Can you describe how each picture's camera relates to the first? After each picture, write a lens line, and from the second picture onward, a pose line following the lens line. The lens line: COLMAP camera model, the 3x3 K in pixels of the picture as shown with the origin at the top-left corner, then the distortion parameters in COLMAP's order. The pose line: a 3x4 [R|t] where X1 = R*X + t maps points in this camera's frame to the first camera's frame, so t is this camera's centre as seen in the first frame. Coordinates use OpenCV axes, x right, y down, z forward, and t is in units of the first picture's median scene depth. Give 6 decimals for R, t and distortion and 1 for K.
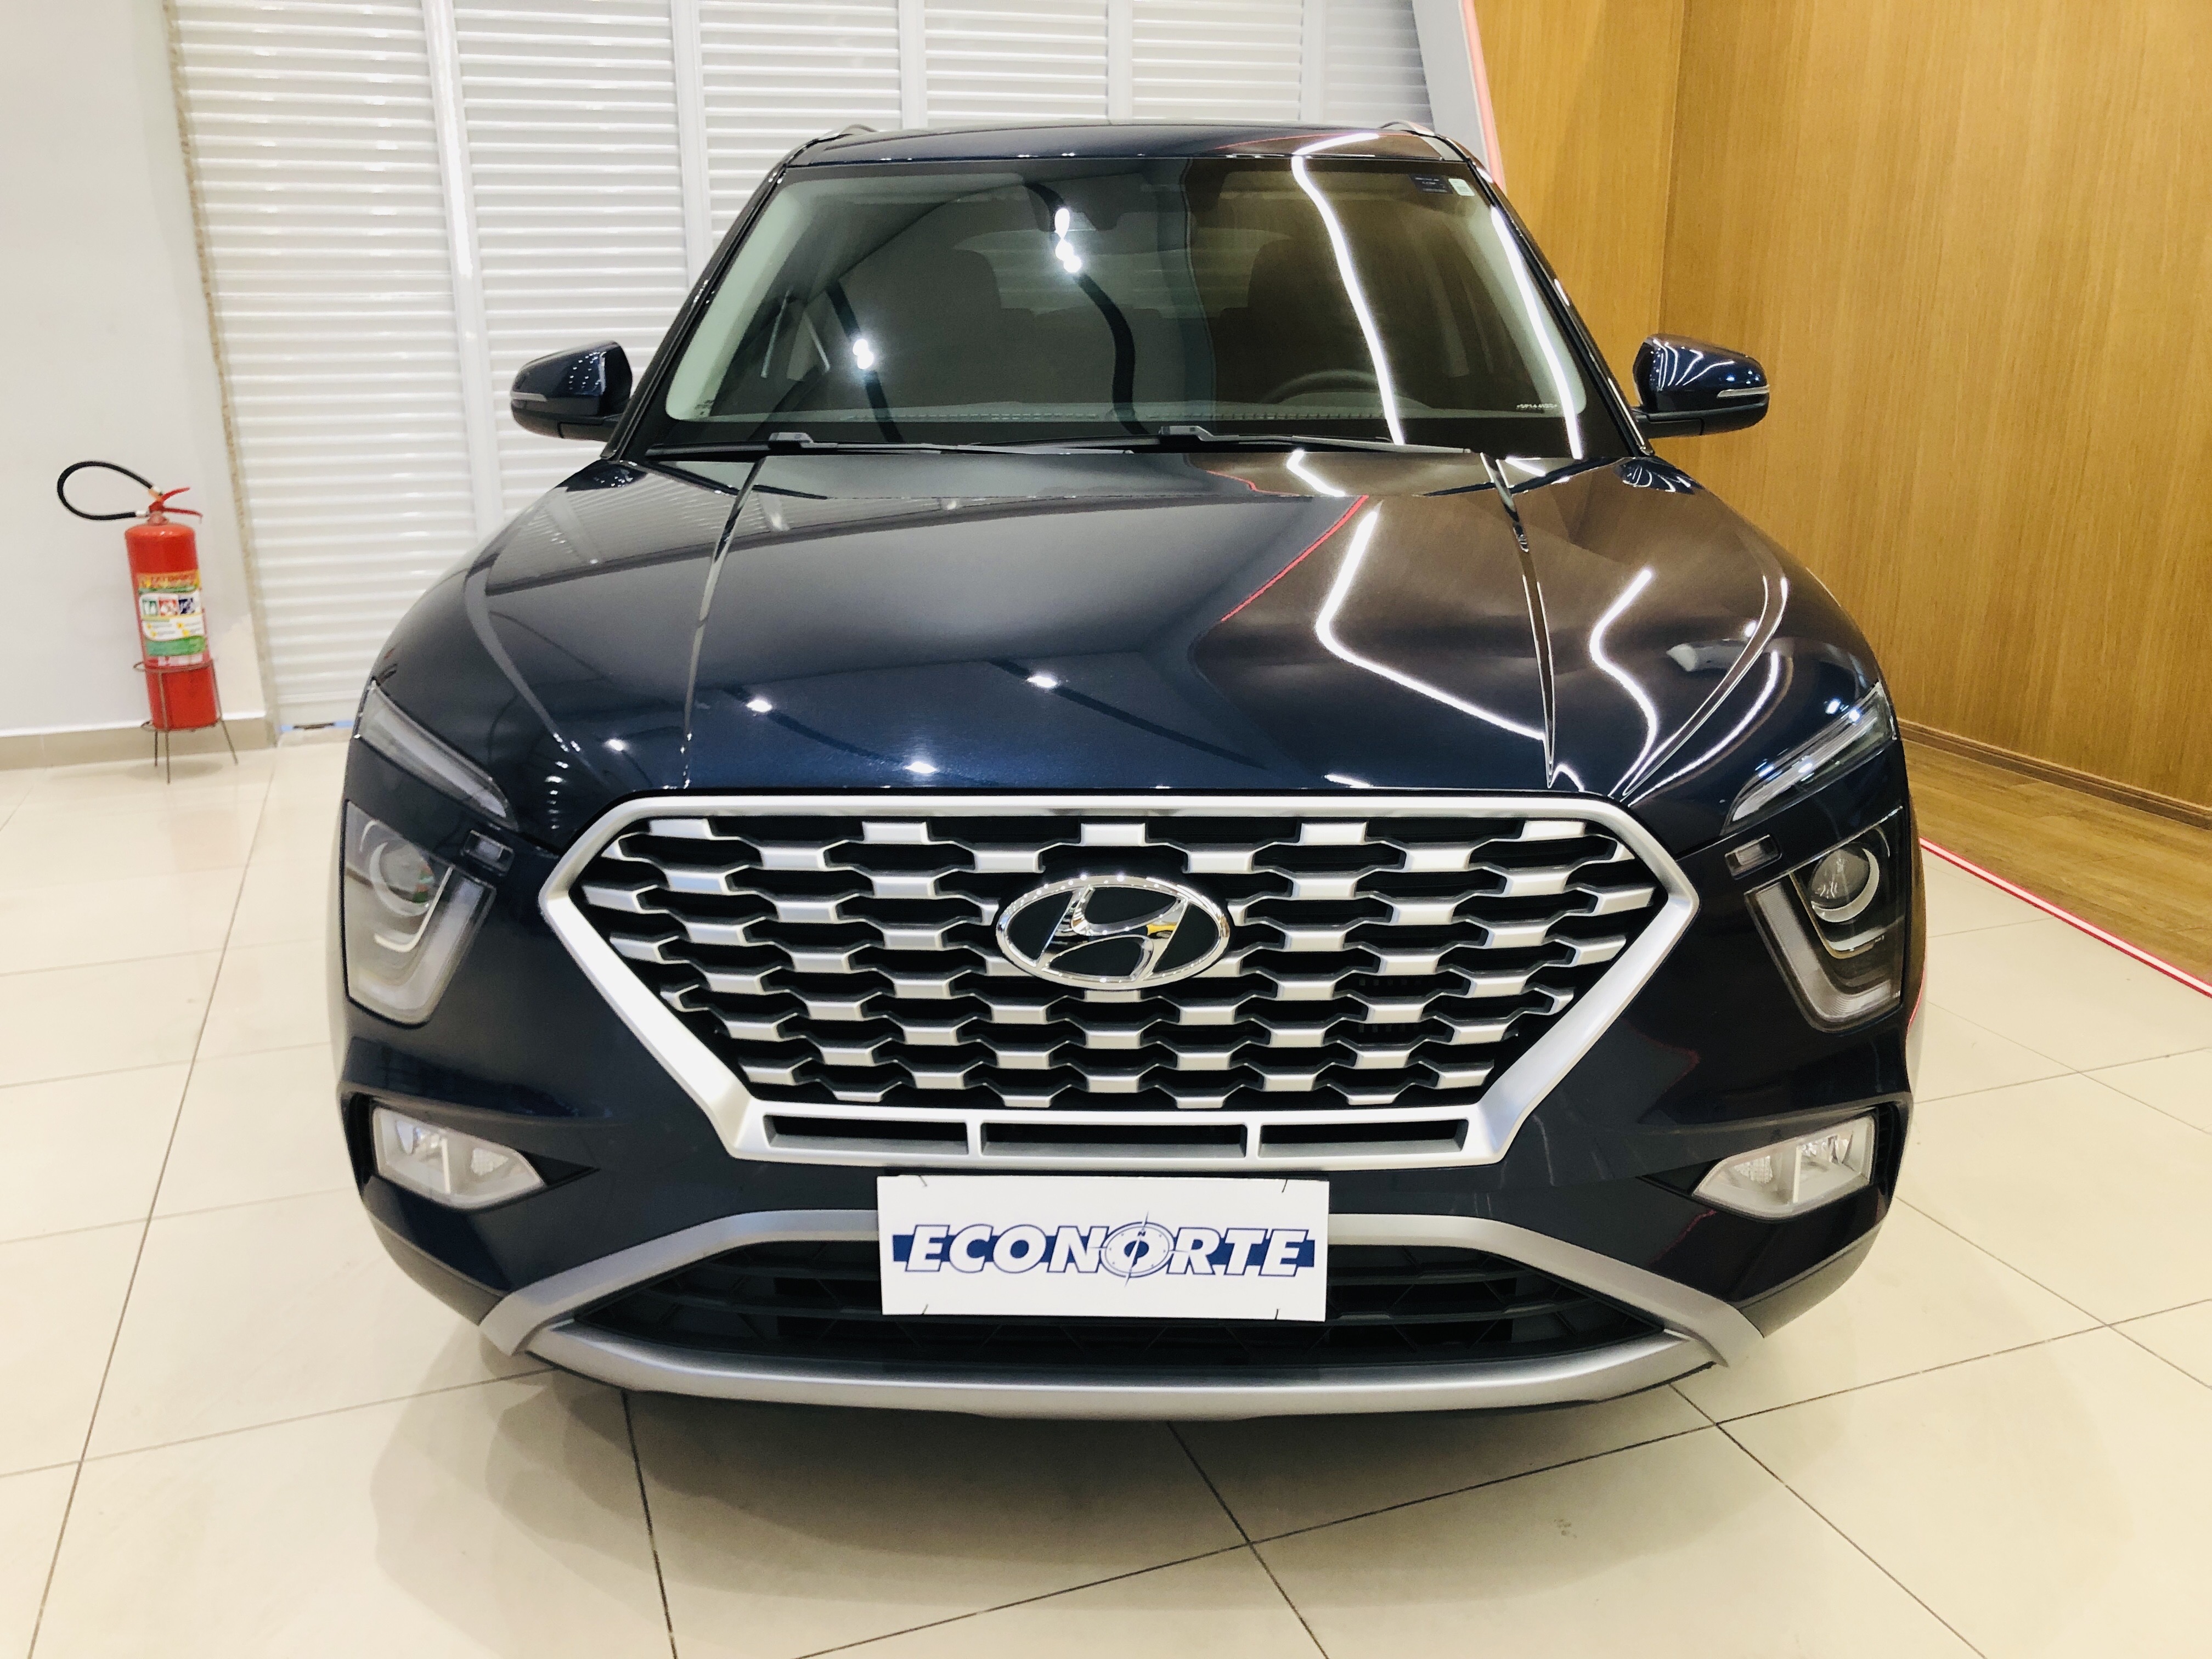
lens RADIAL K [[1824.7, 0, 1106.0], [0, 1824.7, 829.5], [0, 0, 1]] dist [0.083984, -0.143296]
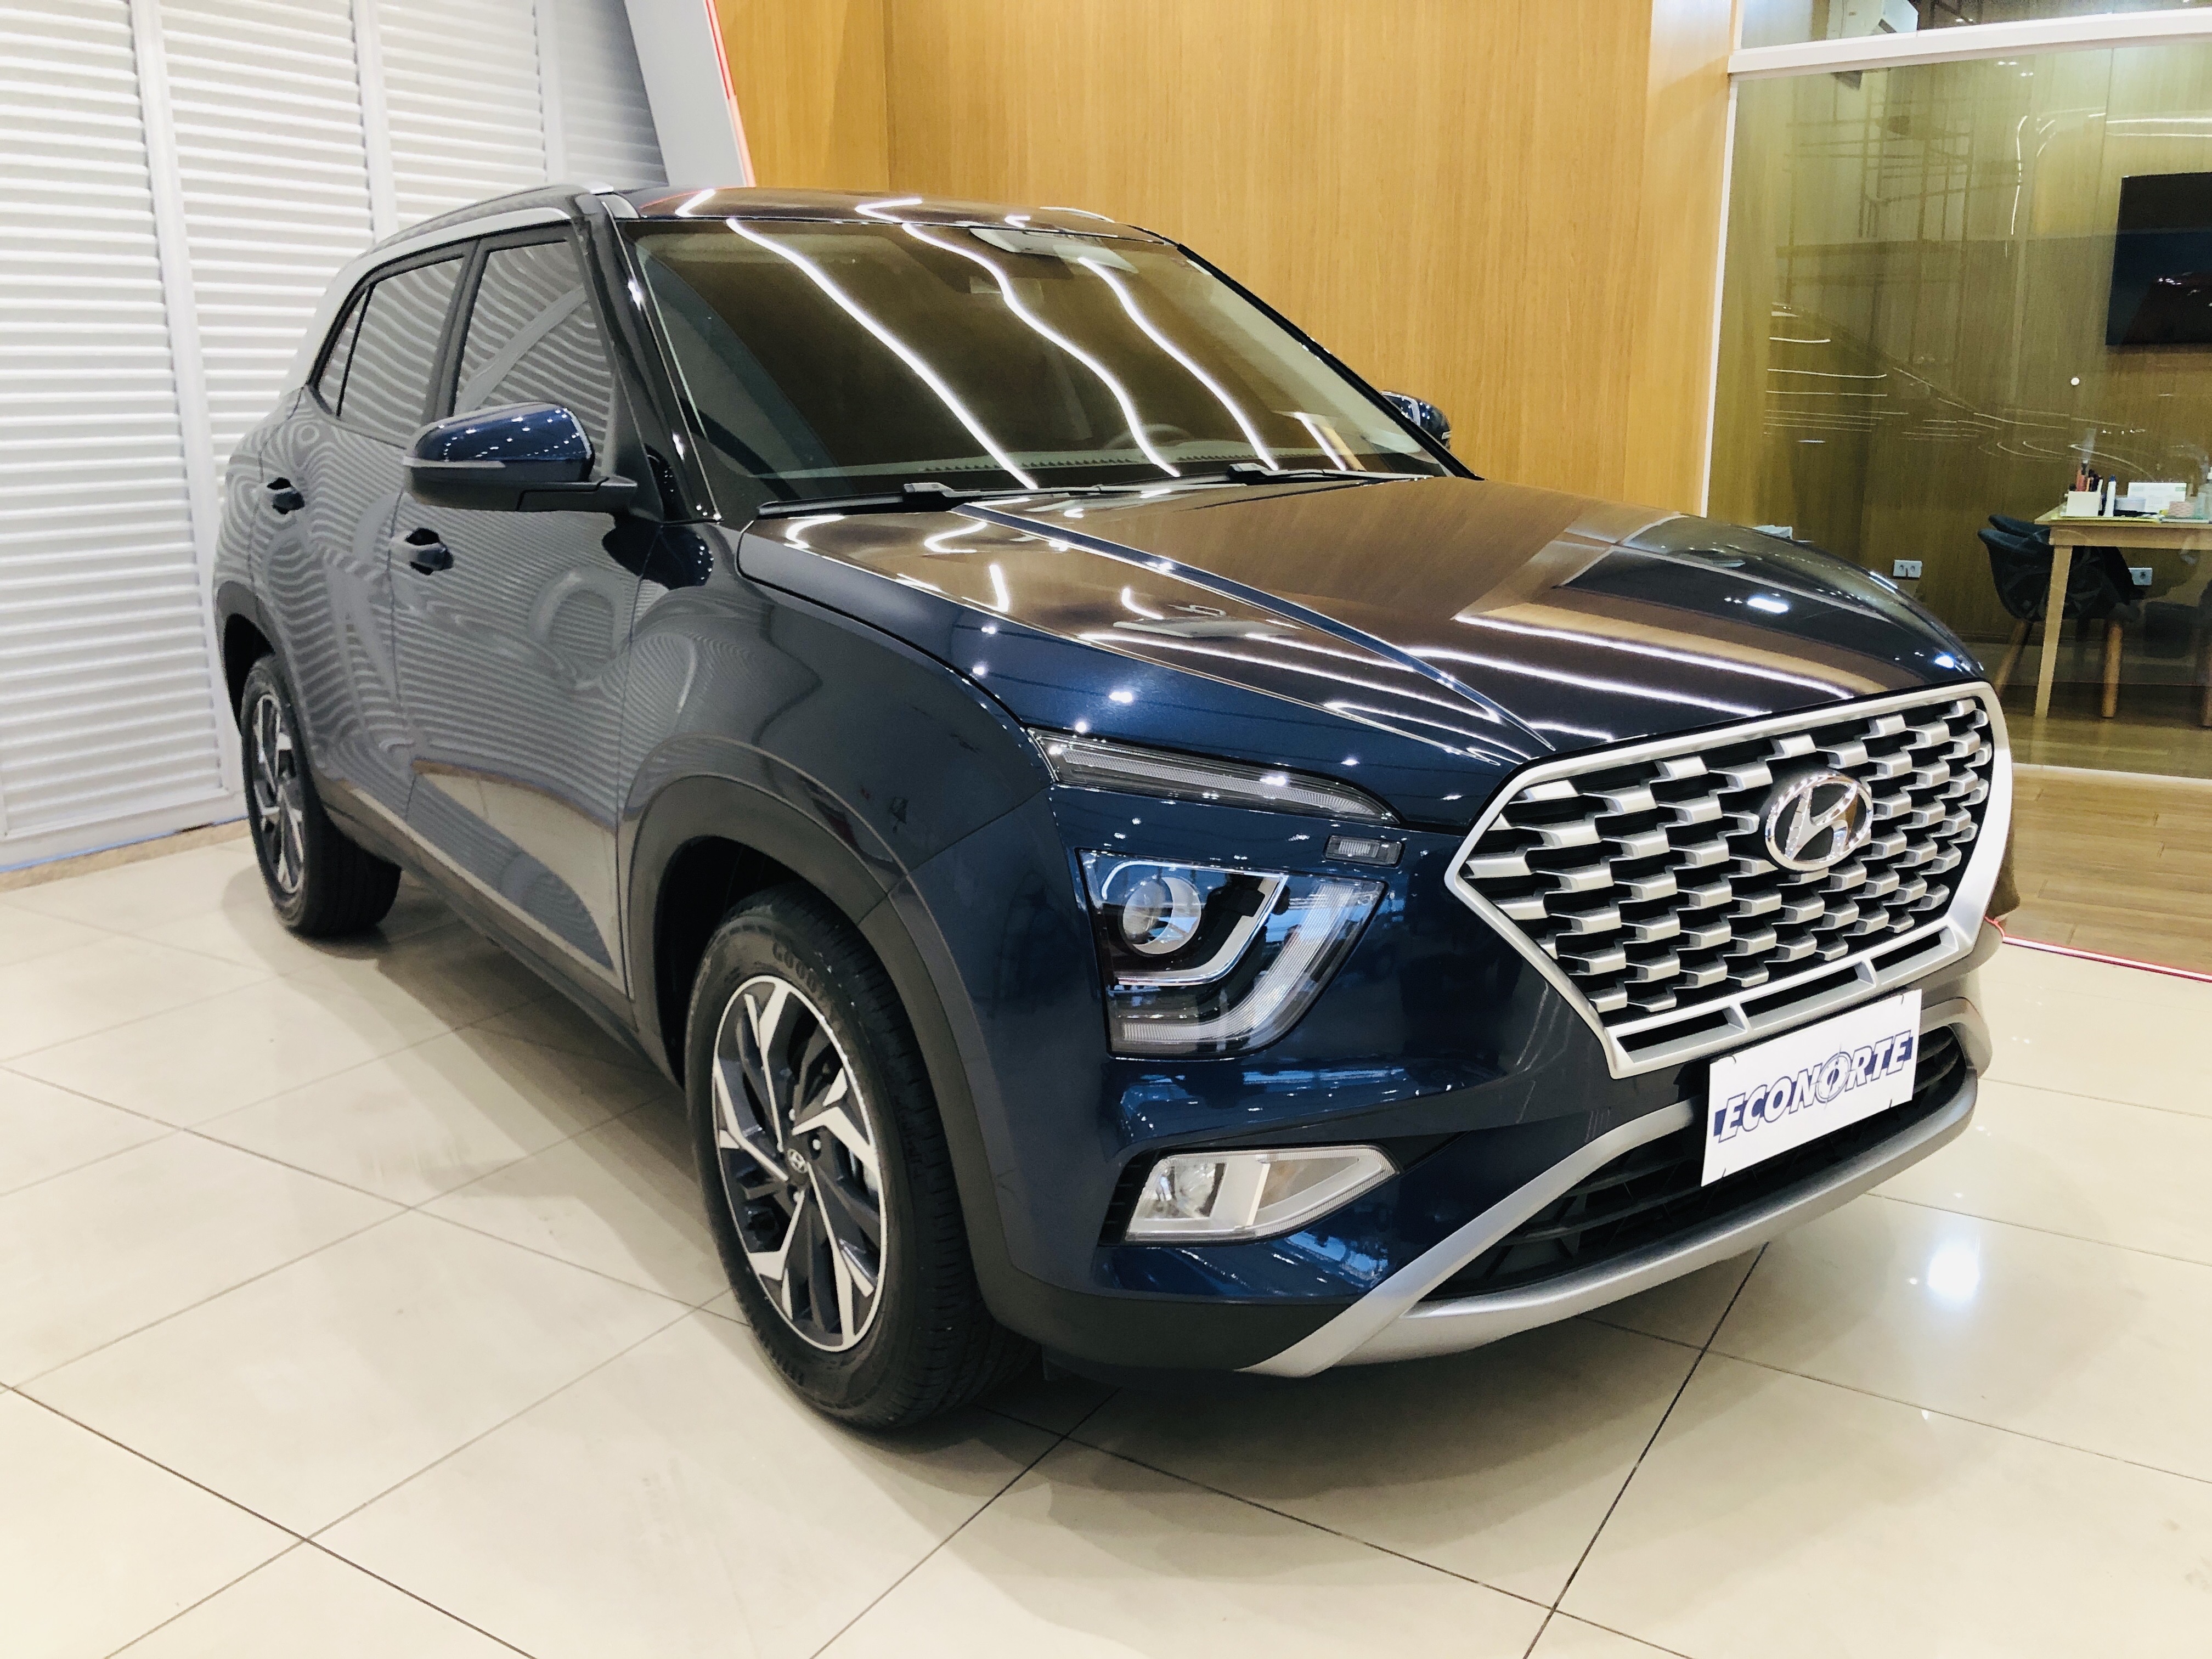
lens RADIAL K [[1824.7, 0, 1106.0], [0, 1824.7, 829.5], [0, 0, 1]] dist [0.083984, -0.143296]
pose [[0.780615, -0.143758, 0.608254, -1.114712], [0.202506, 0.978865, -0.028540, -0.000882], [-0.591296, 0.145453, 0.793229, 0.272470]]
